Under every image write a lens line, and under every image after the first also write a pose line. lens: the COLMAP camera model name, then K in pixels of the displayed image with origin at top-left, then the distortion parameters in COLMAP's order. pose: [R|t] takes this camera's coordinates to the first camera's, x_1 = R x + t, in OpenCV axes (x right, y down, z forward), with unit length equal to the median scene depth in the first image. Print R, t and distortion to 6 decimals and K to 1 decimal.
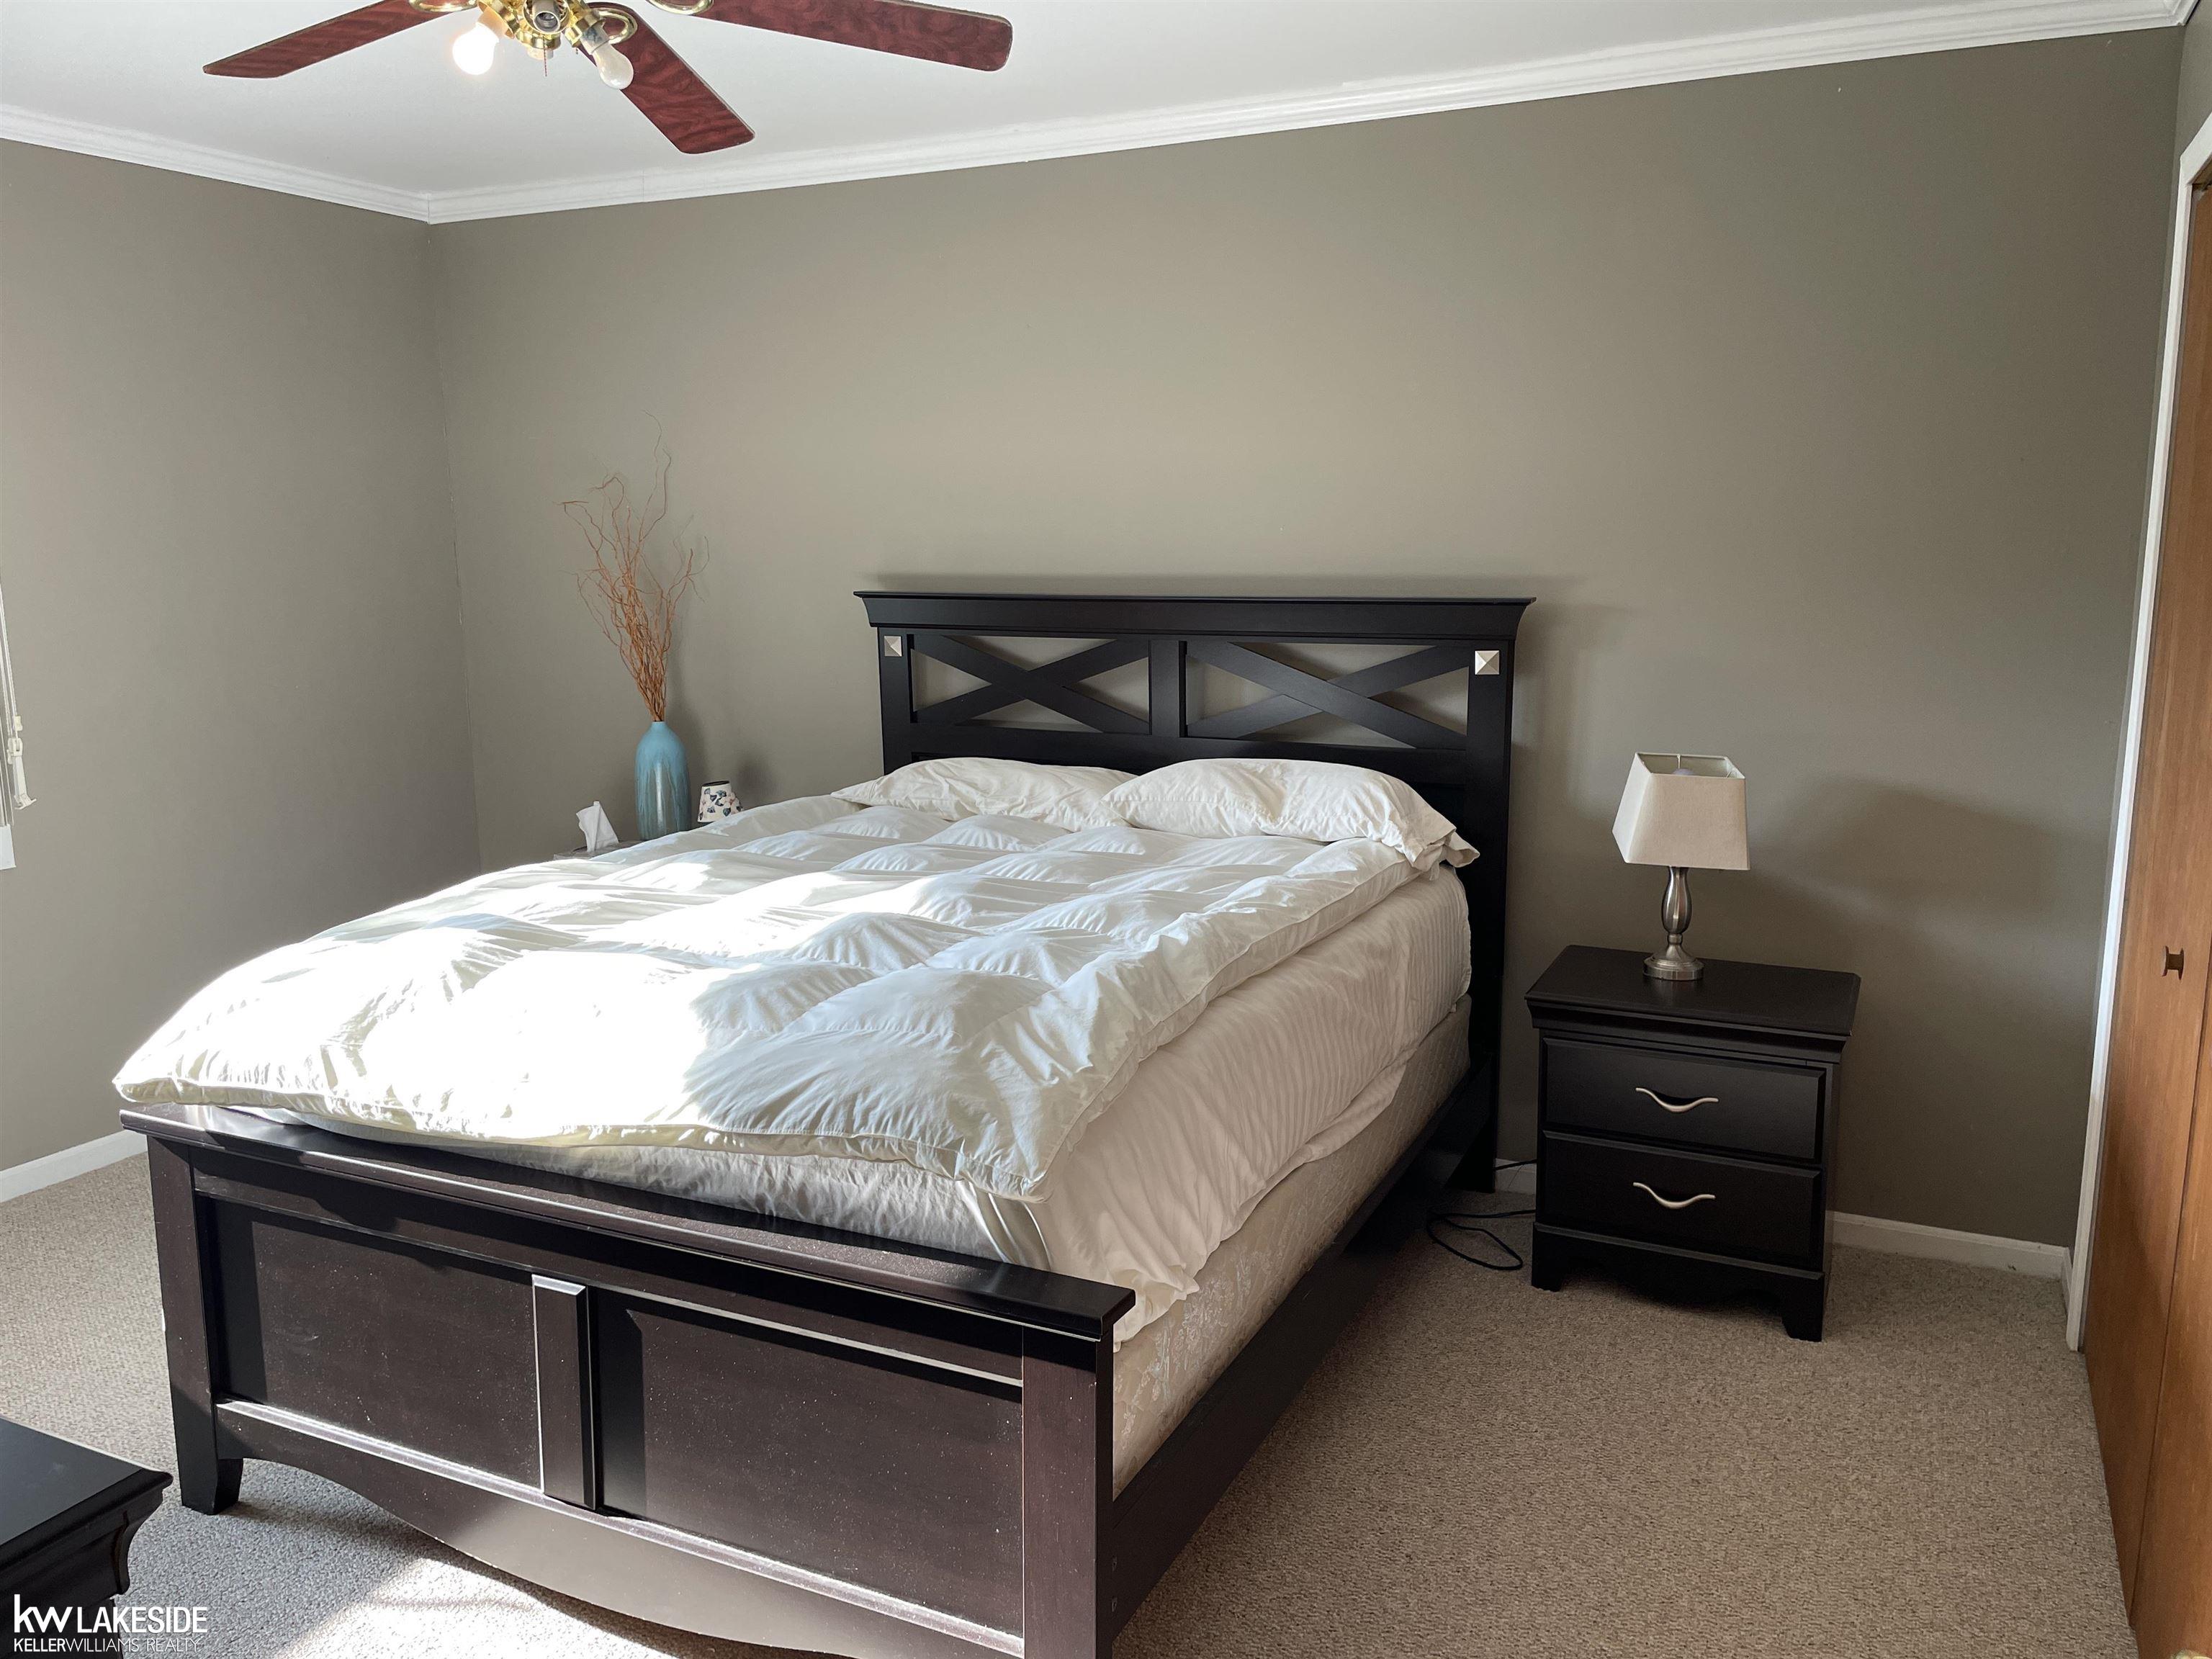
lens RADIAL K [[1709.9, 0, 1109.5], [0, 1709.9, 822.5], [0, 0, 1]] dist [0.002739, 0.007027]
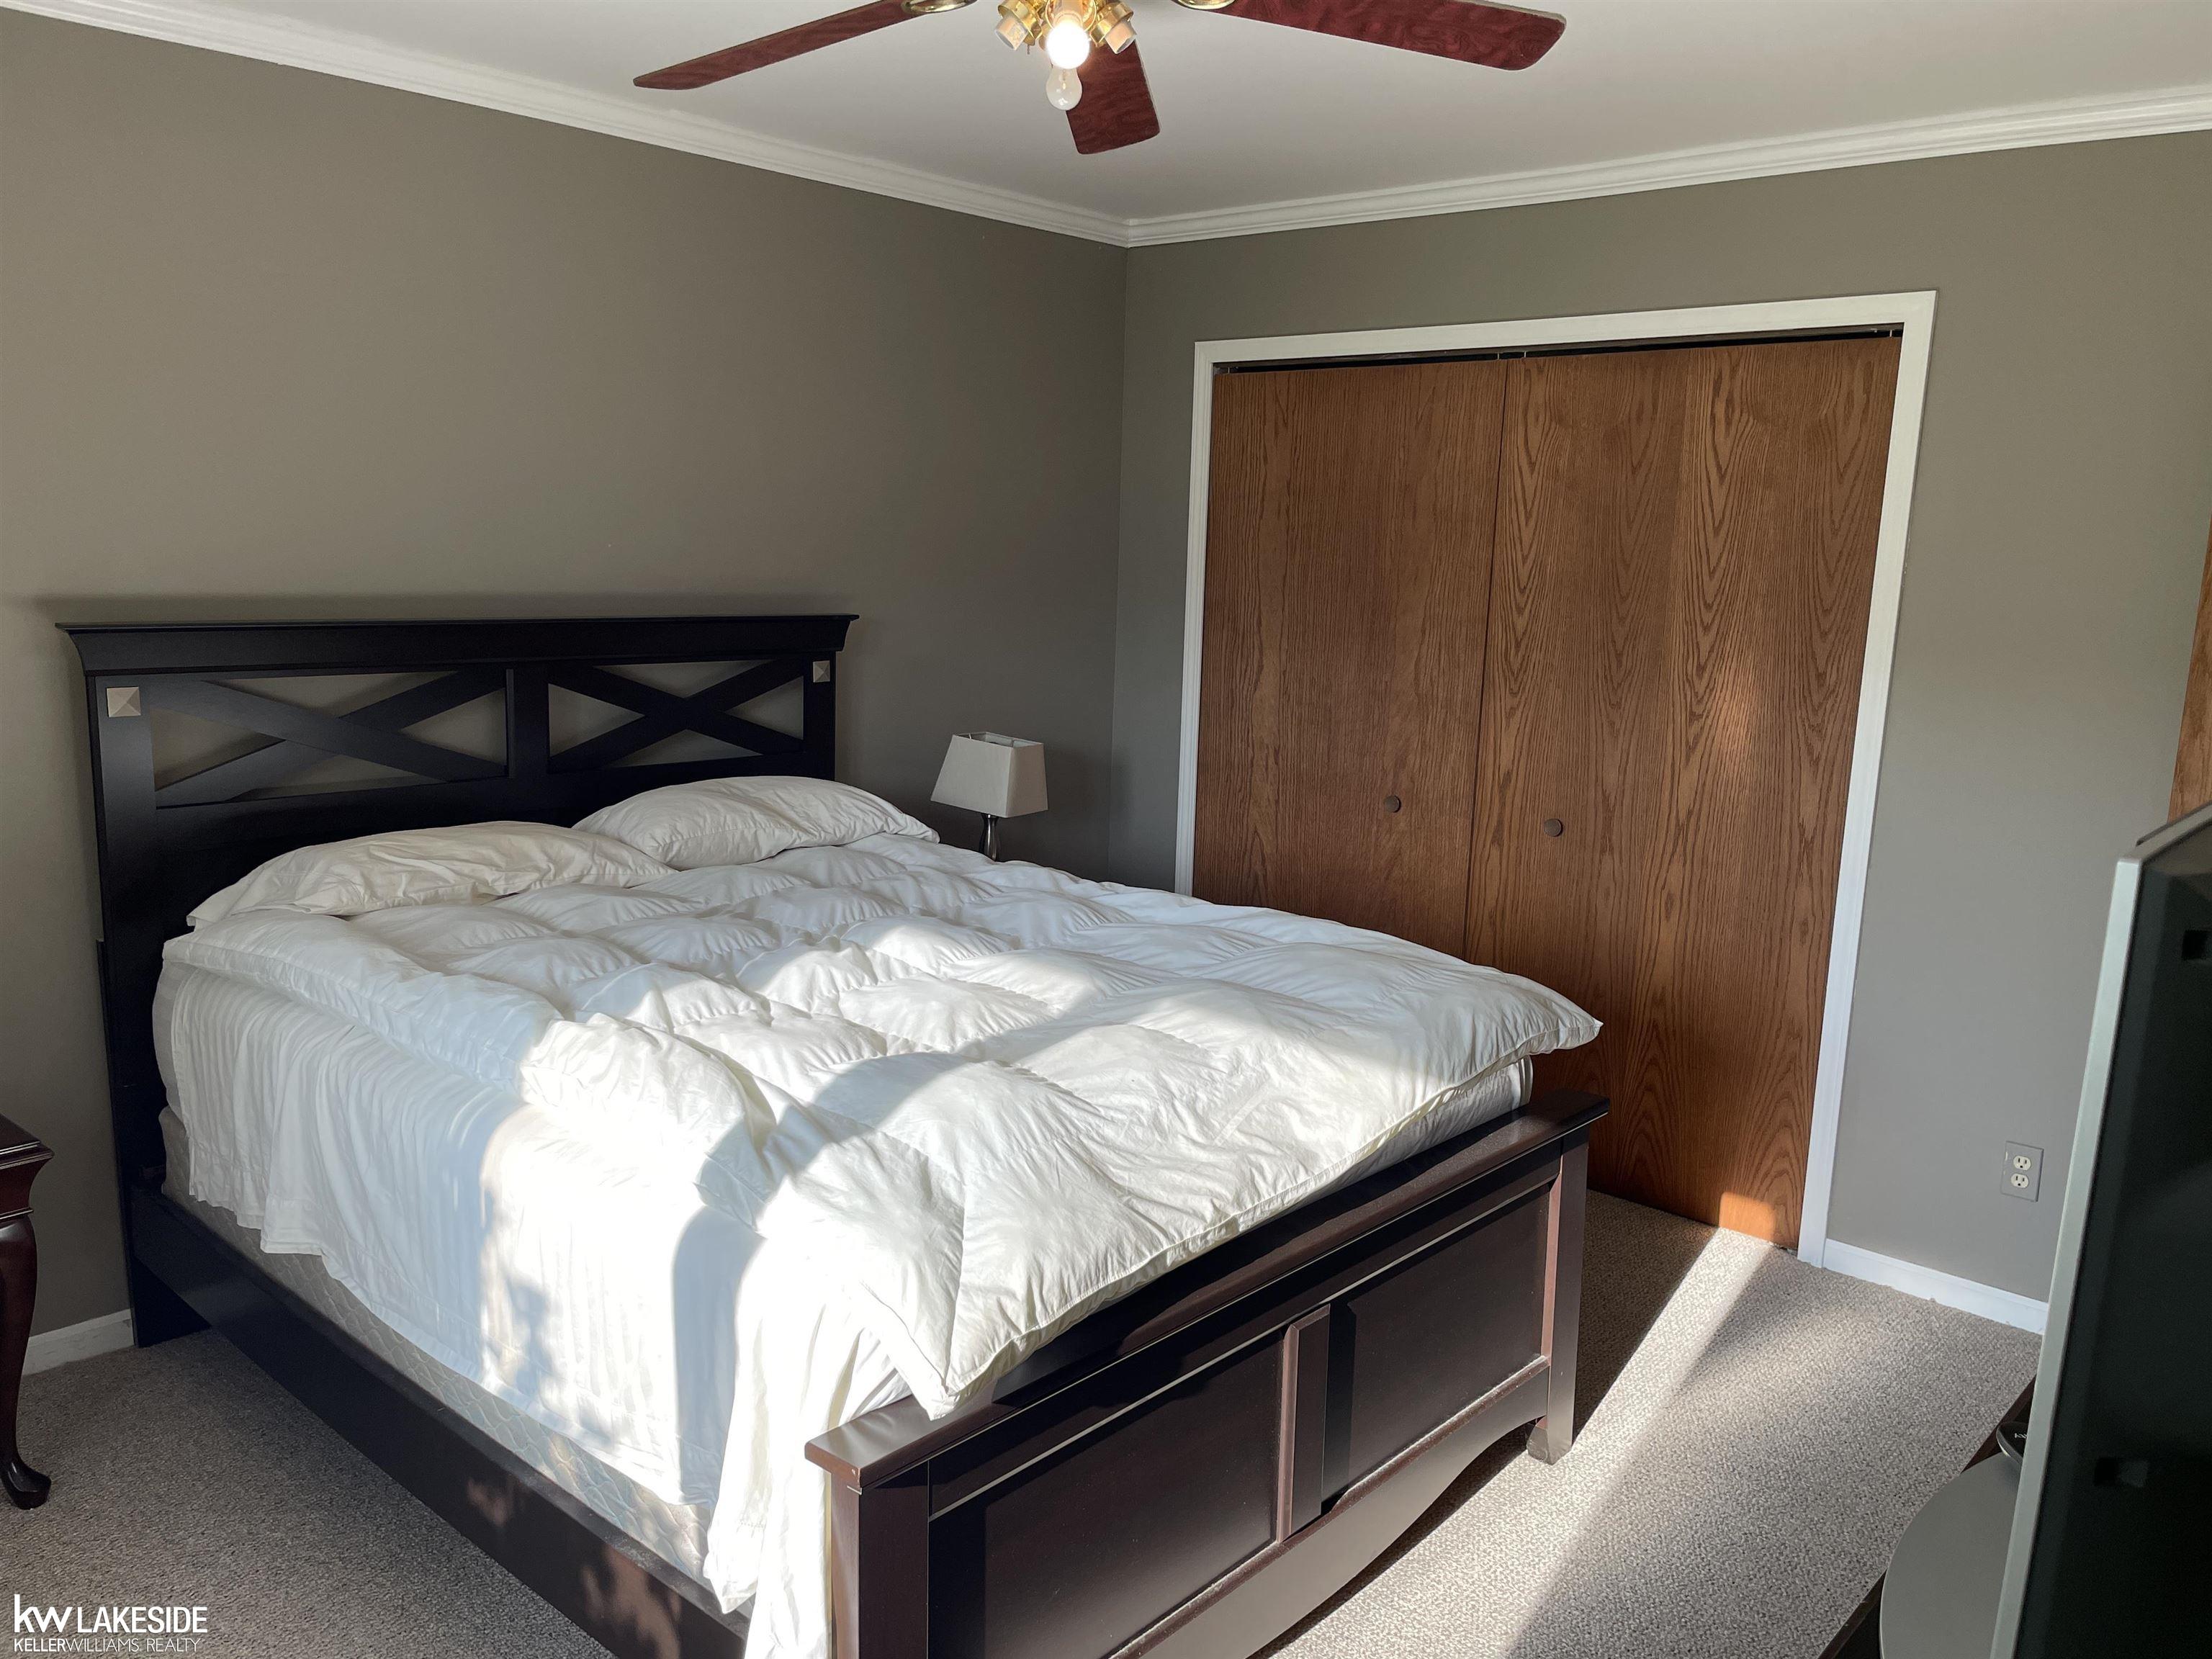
lens RADIAL K [[1709.9, 0, 1113.1], [0, 1709.9, 838.1], [0, 0, 1]] dist [0.002739, 0.007027]
pose [[0.264118, -0.157682, 0.951514, -0.845398], [0.118992, 0.984336, 0.130092, -0.110937], [-0.957122, 0.078863, 0.278743, 0.510324]]
